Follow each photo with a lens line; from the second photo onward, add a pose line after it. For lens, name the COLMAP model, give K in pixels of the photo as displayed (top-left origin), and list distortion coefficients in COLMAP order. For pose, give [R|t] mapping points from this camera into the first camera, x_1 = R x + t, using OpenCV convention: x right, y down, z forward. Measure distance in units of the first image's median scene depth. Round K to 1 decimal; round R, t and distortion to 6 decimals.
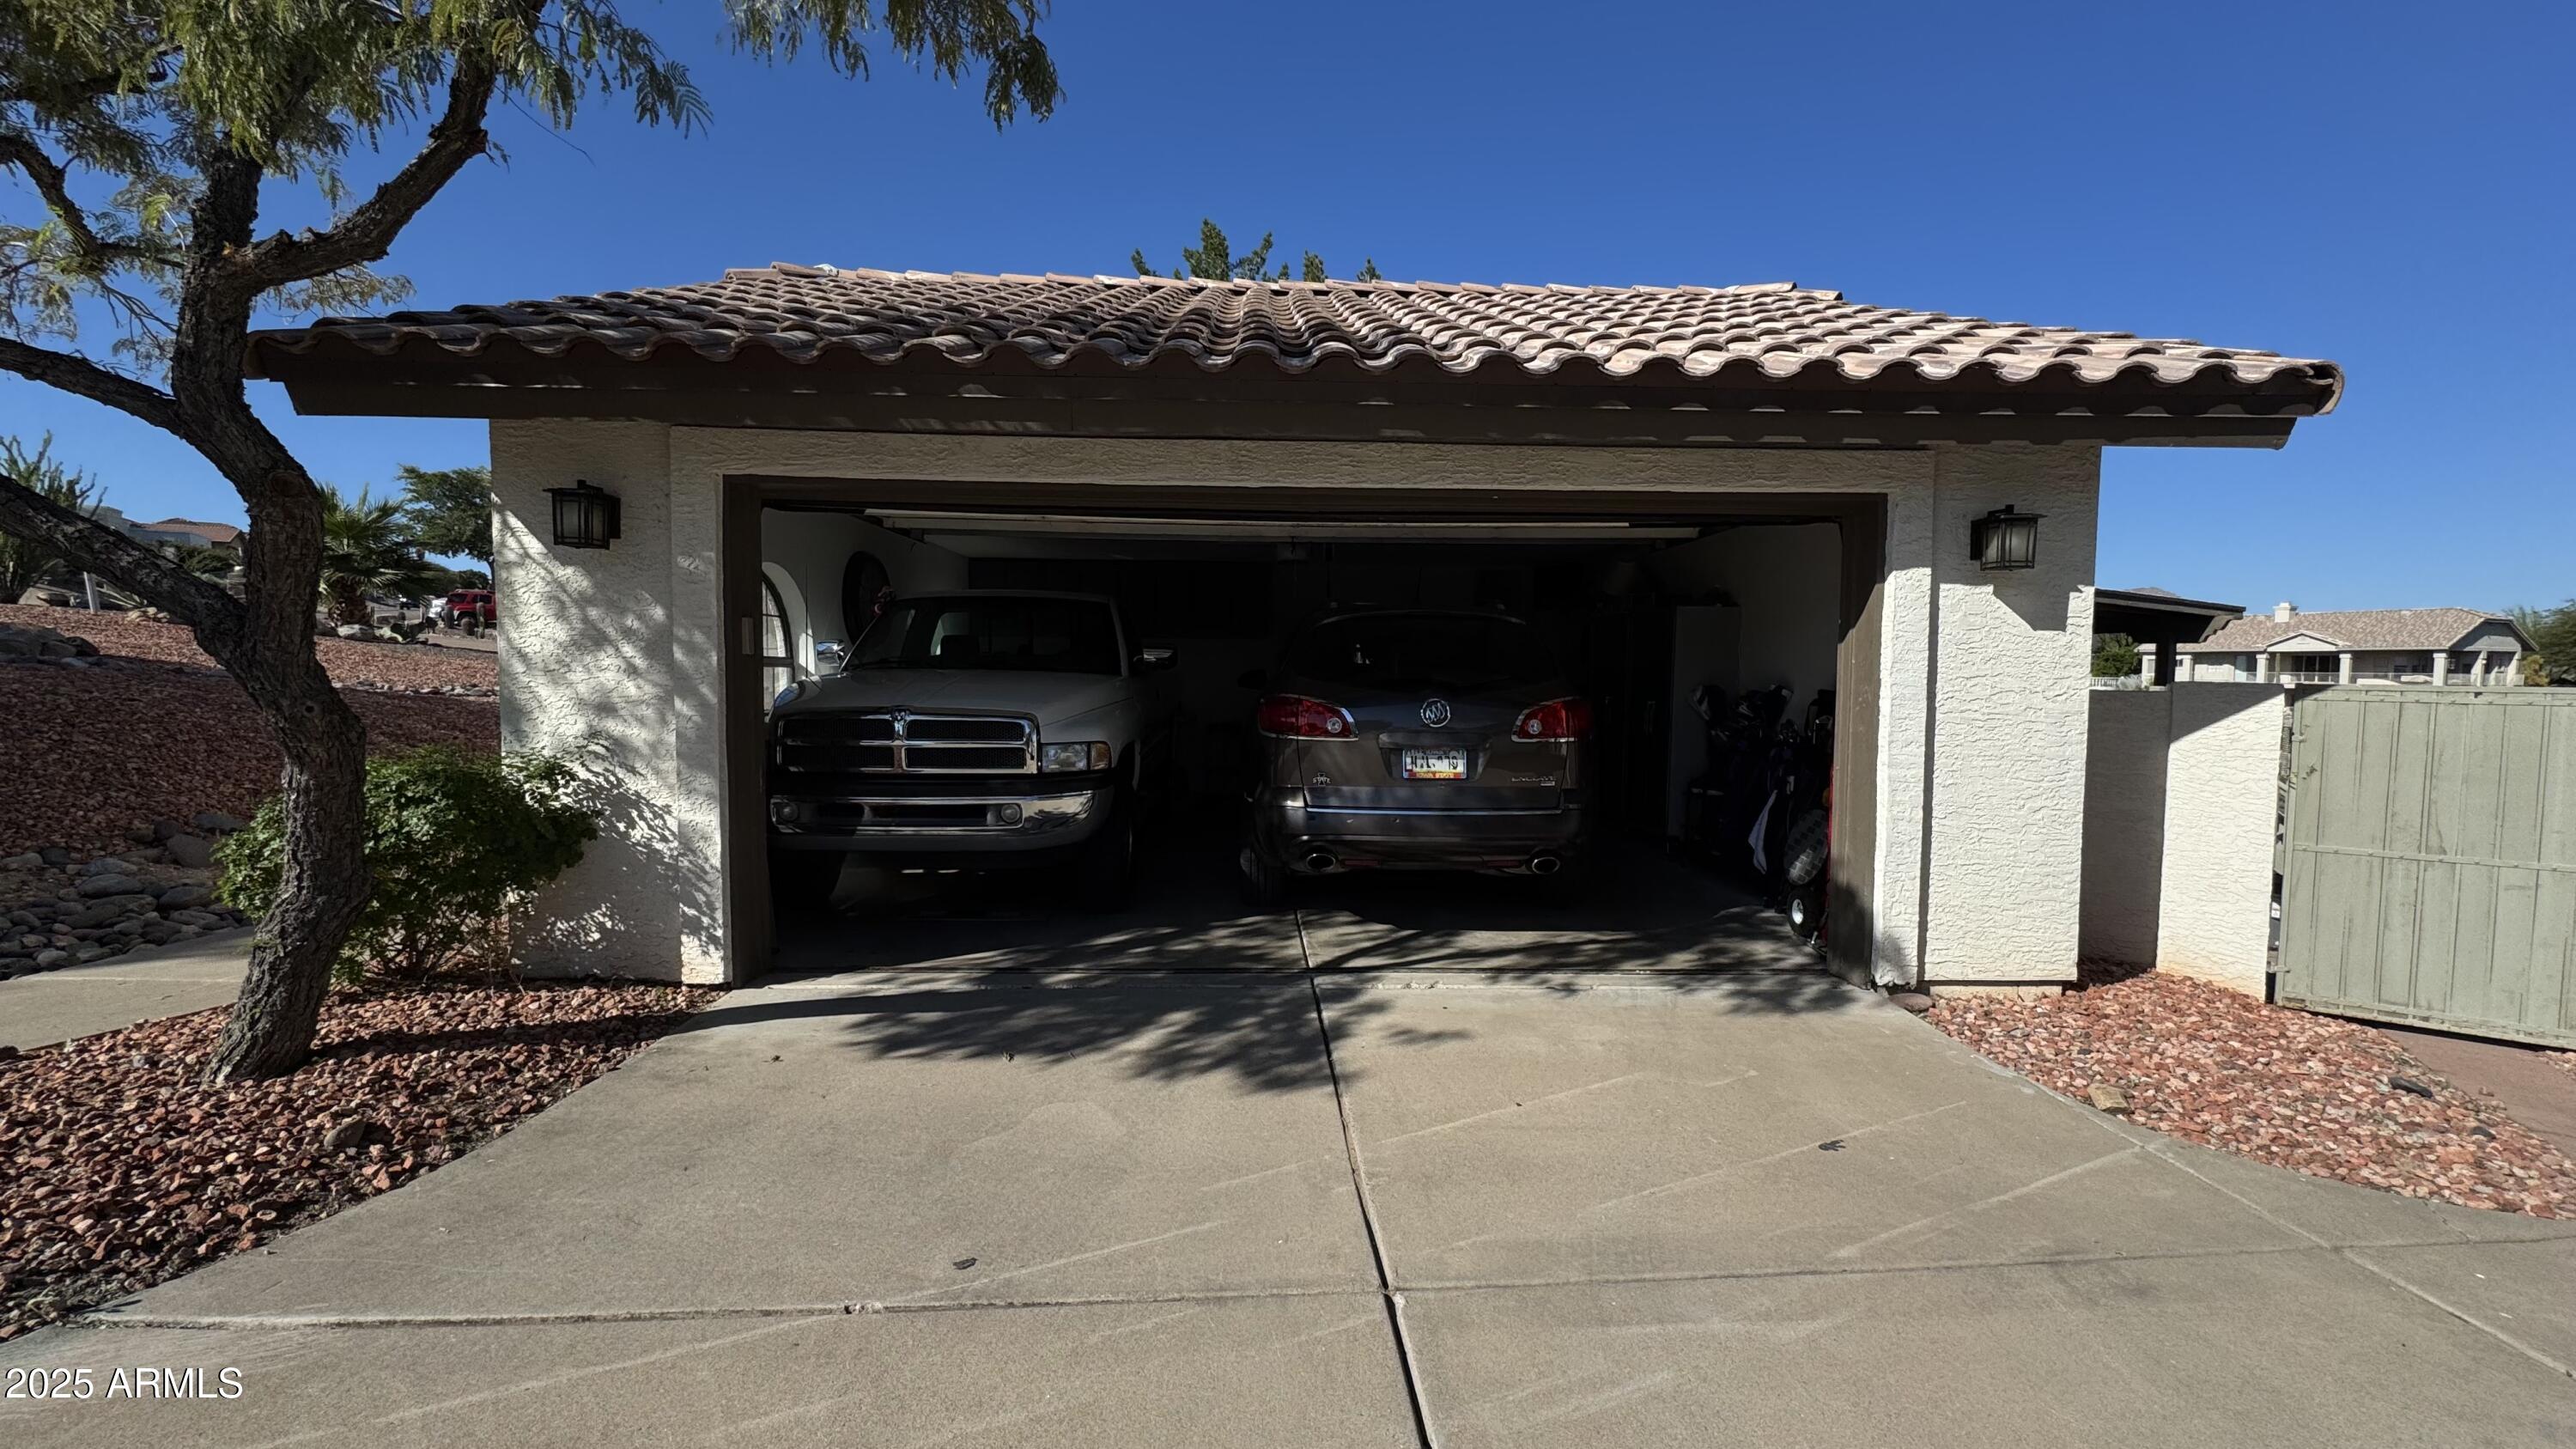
lens RADIAL K [[1032.3, 0, 1276.0], [0, 1032.3, 724.5], [0, 0, 1]] dist [-0.000991, 0.000063]
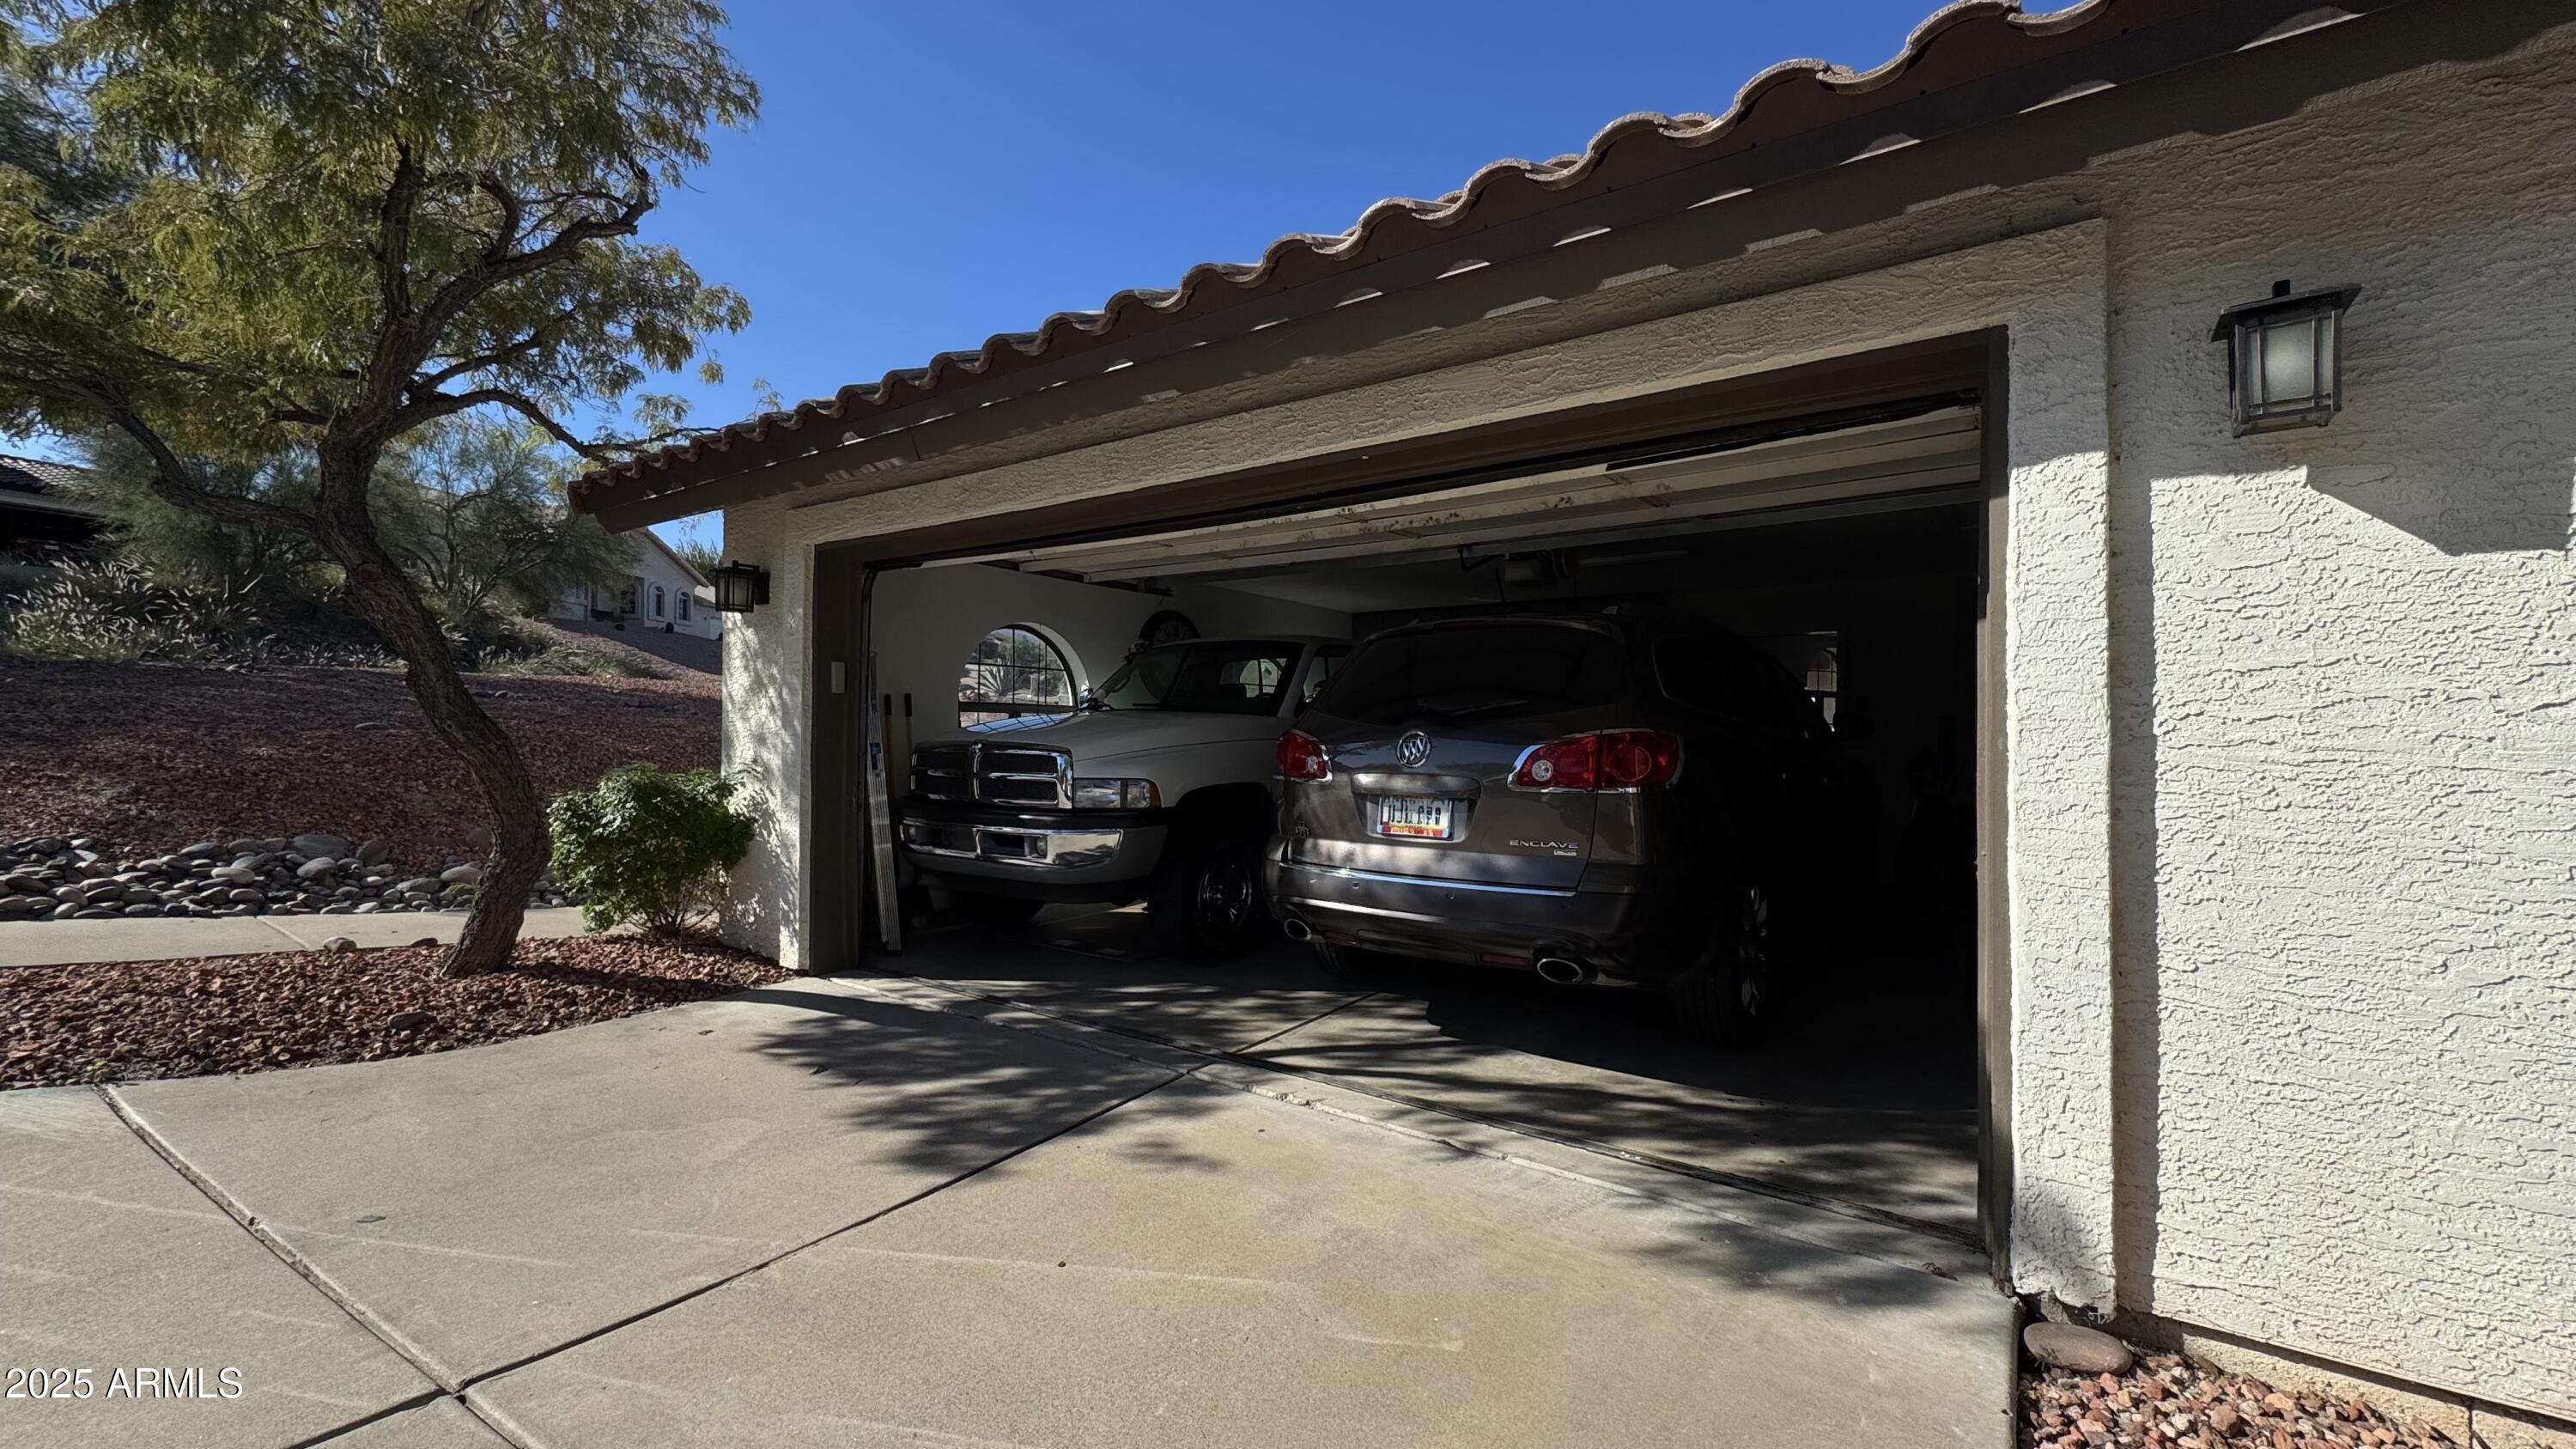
lens RADIAL K [[1032.3, 0, 1284.3], [0, 1032.3, 725.0], [0, 0, 1]] dist [-0.000991, 0.000063]
pose [[0.791586, -0.009237, -0.610988, 0.635242], [-0.029694, 0.998123, -0.053562, 0.016314], [0.610336, 0.060542, 0.789826, 0.389149]]
